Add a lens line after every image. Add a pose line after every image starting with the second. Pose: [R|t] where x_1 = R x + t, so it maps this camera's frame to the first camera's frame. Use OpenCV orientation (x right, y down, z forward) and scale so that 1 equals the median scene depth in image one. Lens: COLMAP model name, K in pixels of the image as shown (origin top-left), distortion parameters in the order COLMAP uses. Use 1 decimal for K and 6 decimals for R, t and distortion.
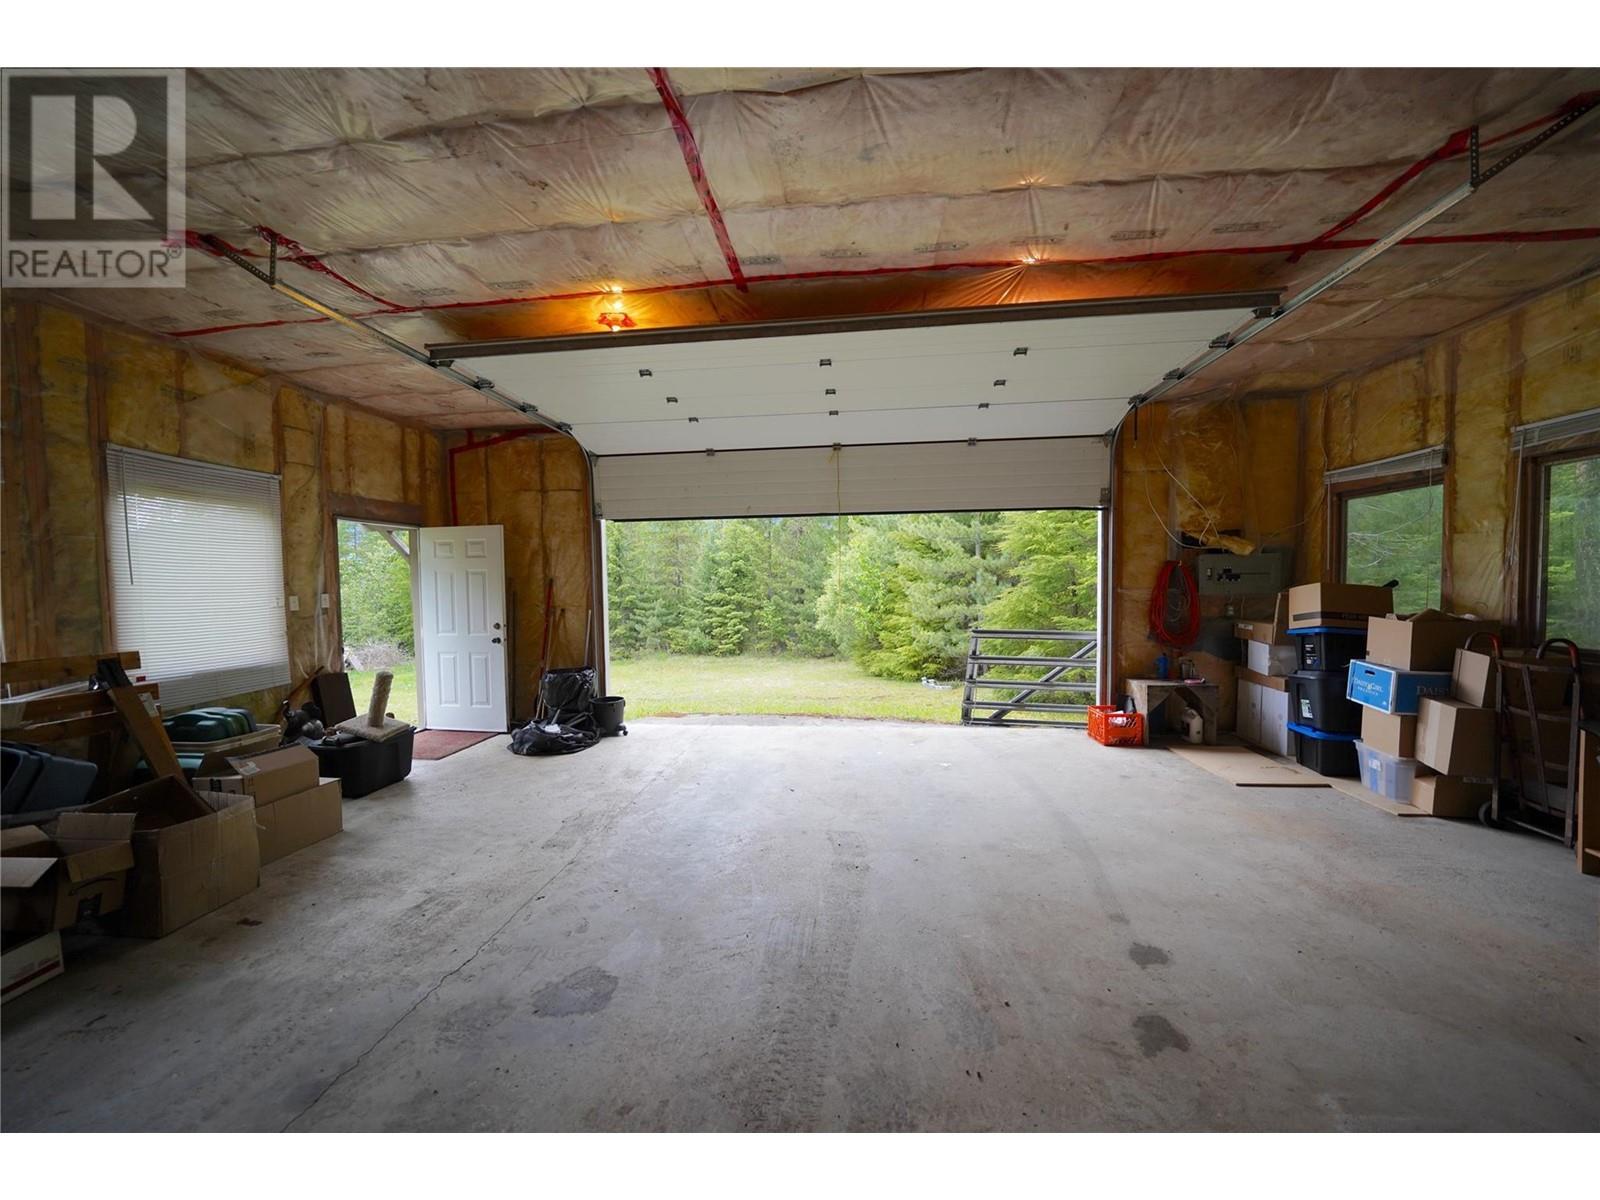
lens RADIAL K [[558.1, 0, 799.8], [0, 558.1, 603.6], [0, 0, 1]] dist [-0.022289, 0.000079]
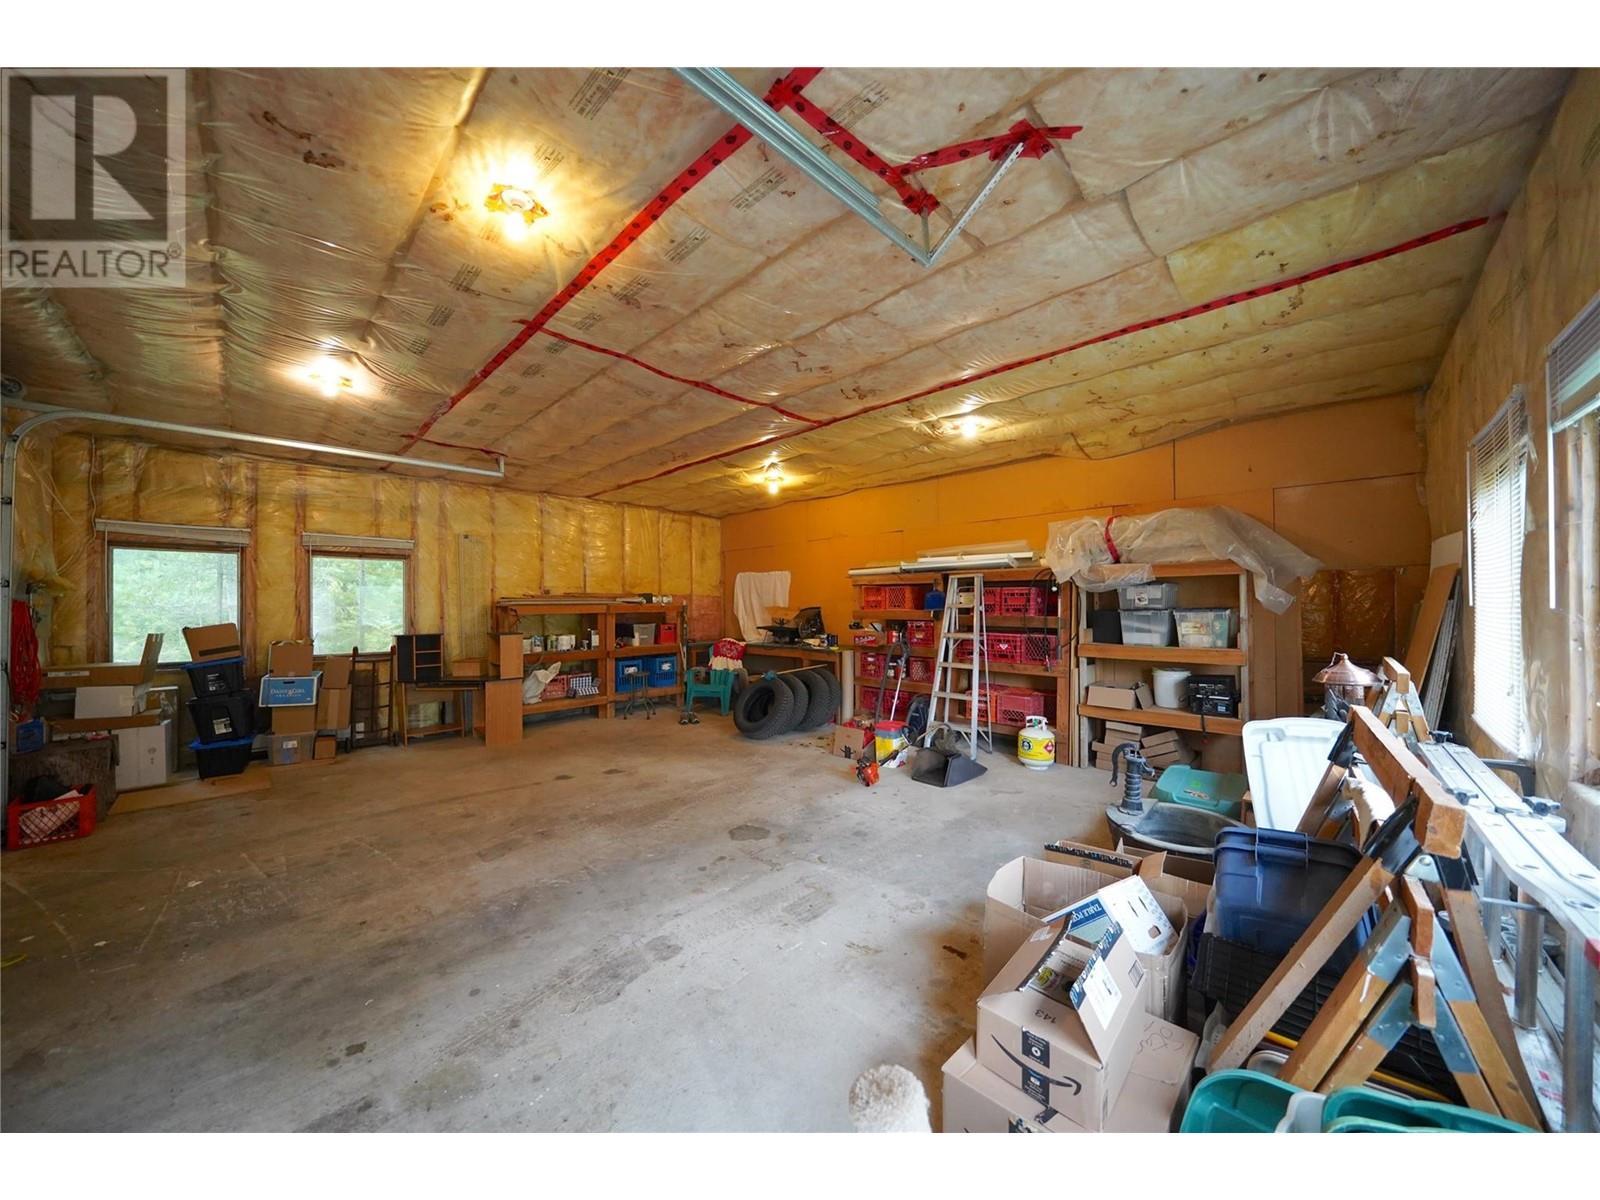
lens RADIAL K [[558.1, 0, 799.8], [0, 558.1, 603.6], [0, 0, 1]] dist [-0.022289, 0.000079]
pose [[-0.784497, 0.020187, 0.619804, -0.956093], [0.041589, 0.998933, 0.020104, -0.058890], [-0.618737, 0.041549, -0.784499, 1.298854]]
